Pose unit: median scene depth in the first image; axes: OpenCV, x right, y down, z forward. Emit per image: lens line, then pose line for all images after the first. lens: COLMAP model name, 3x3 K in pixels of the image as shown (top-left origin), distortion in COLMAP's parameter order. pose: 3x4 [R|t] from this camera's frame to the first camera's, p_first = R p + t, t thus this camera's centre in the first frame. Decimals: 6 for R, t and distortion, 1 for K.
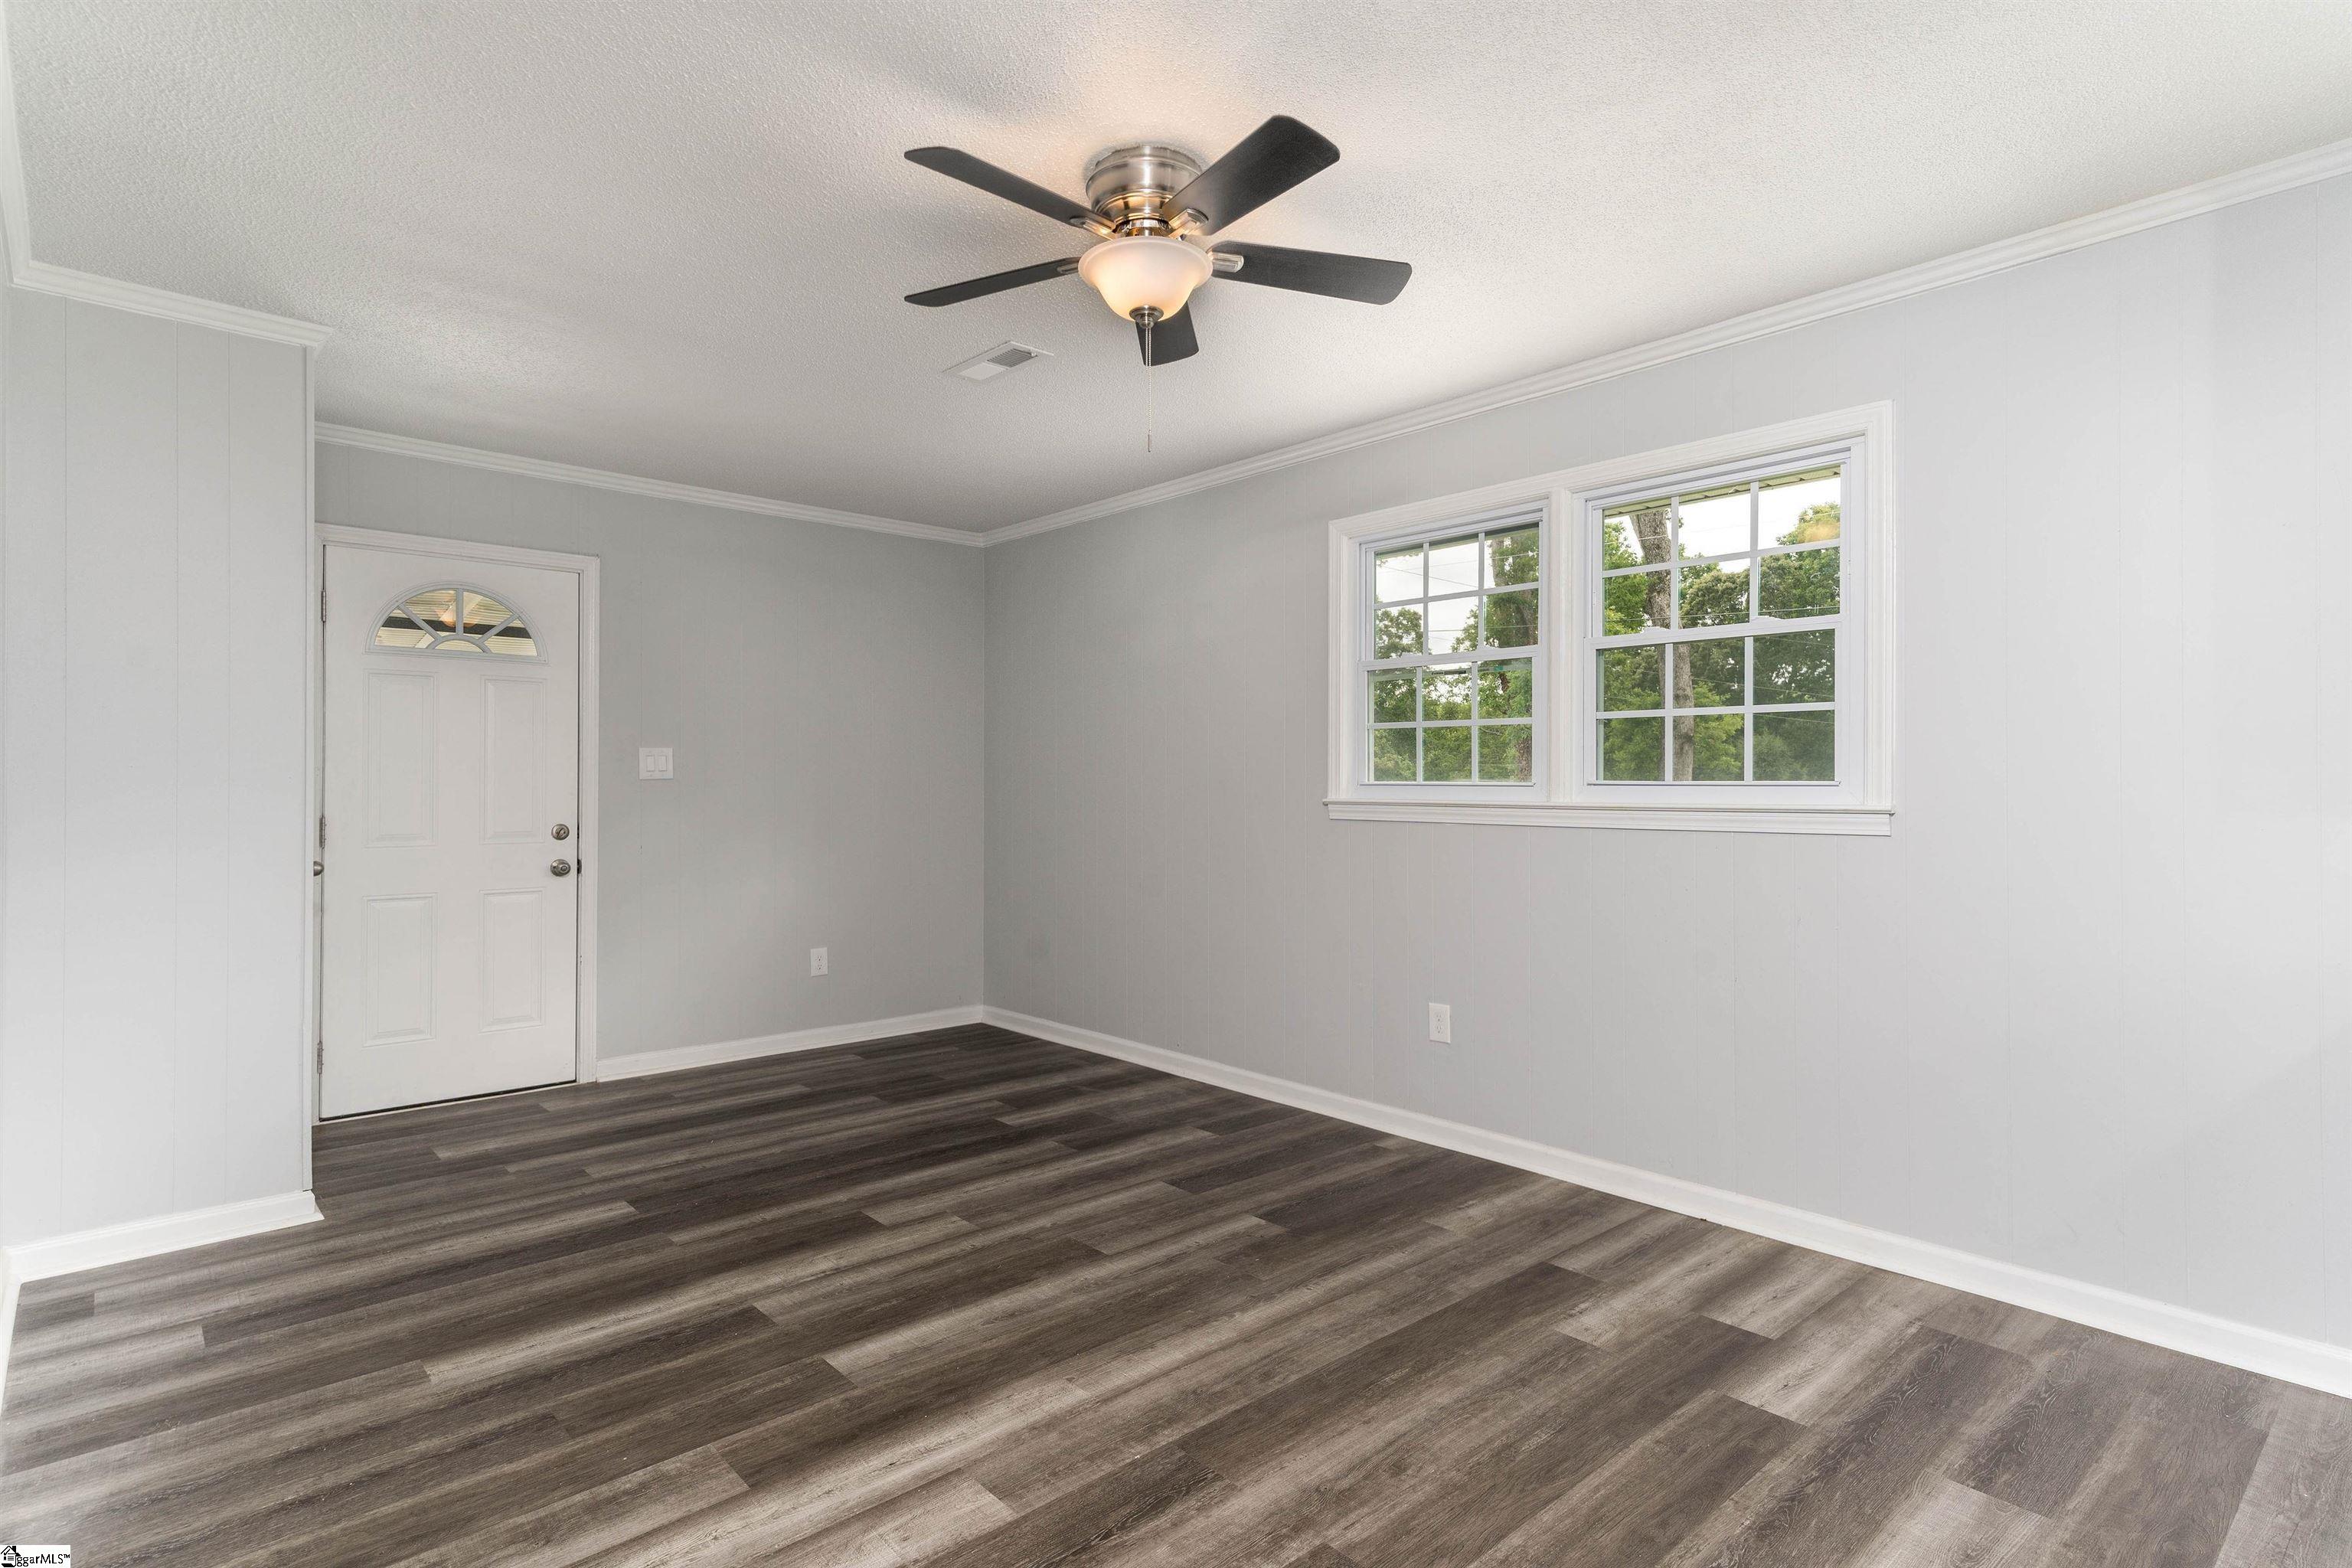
lens RADIAL K [[1194.9, 0, 1172.6], [0, 1194.9, 783.7], [0, 0, 1]] dist [0.013749, 0.000867]
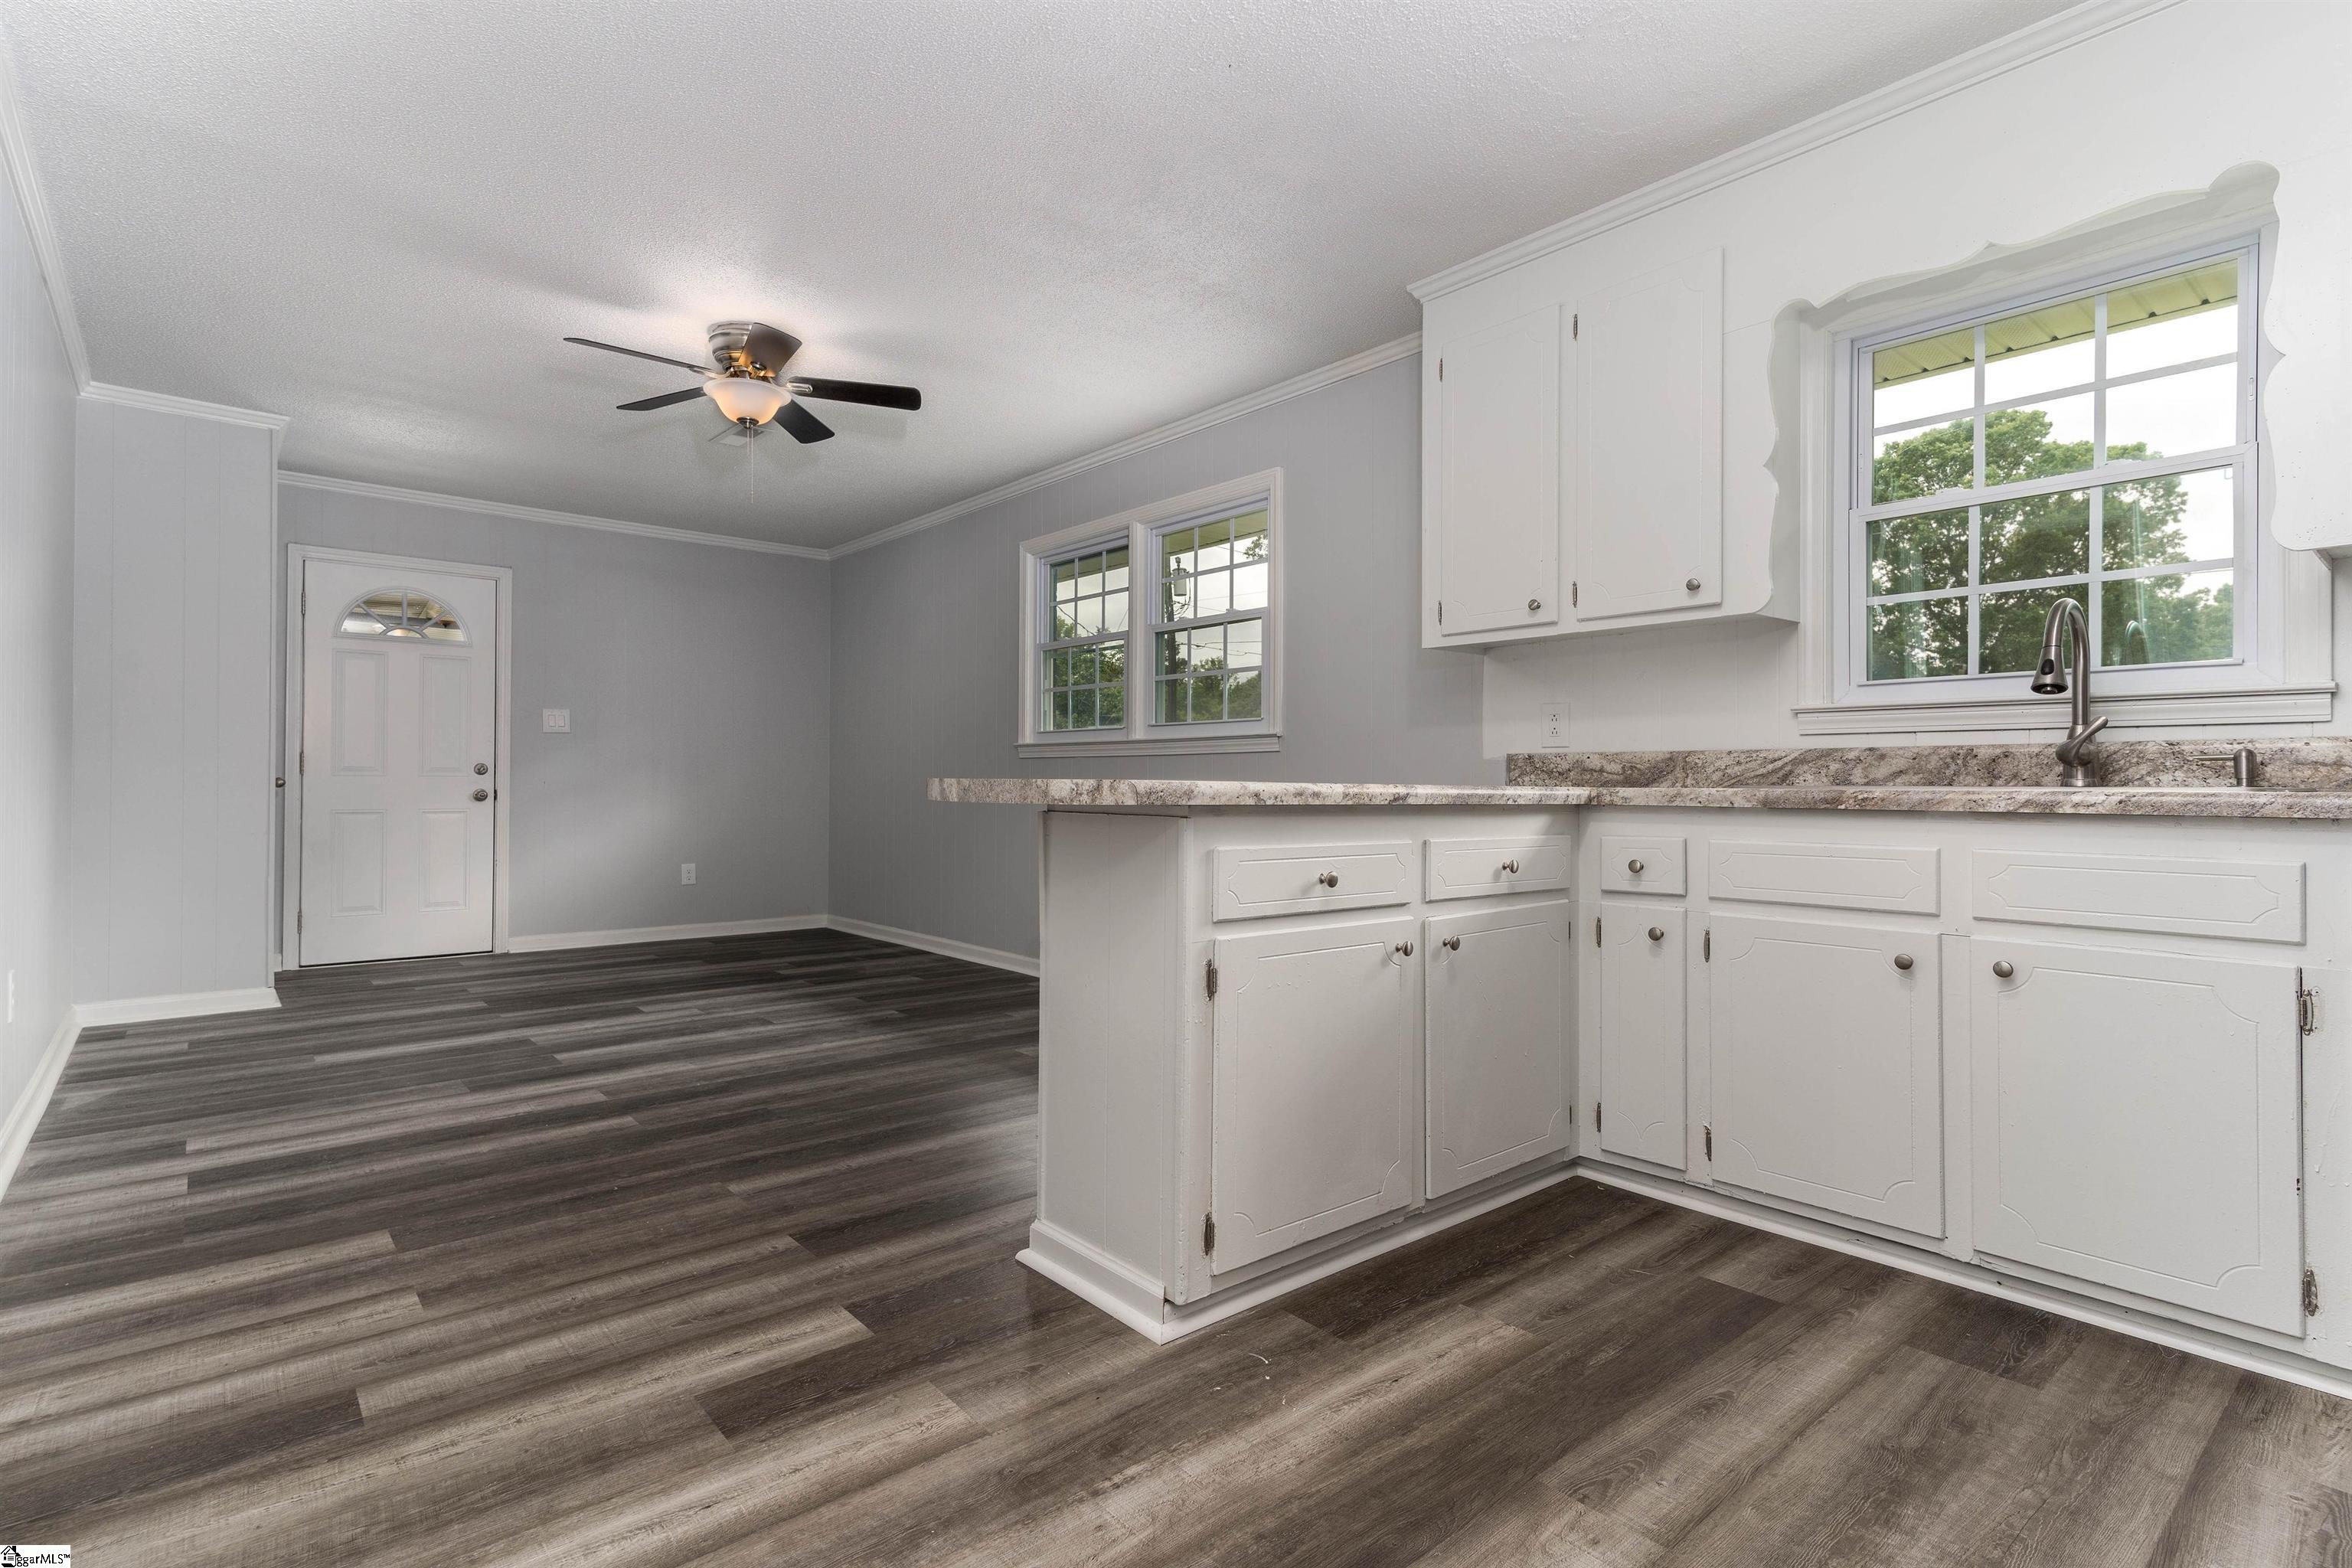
lens RADIAL K [[1130.8, 0, 1168.8], [0, 1130.8, 782.8], [0, 0, 1]] dist [0.010338, -0.000482]
pose [[0.999724, 0.003977, -0.023137, 0.440038], [-0.003977, 0.999992, 0.000066, 0.075626], [0.023137, 0.000026, 0.999732, -0.401082]]
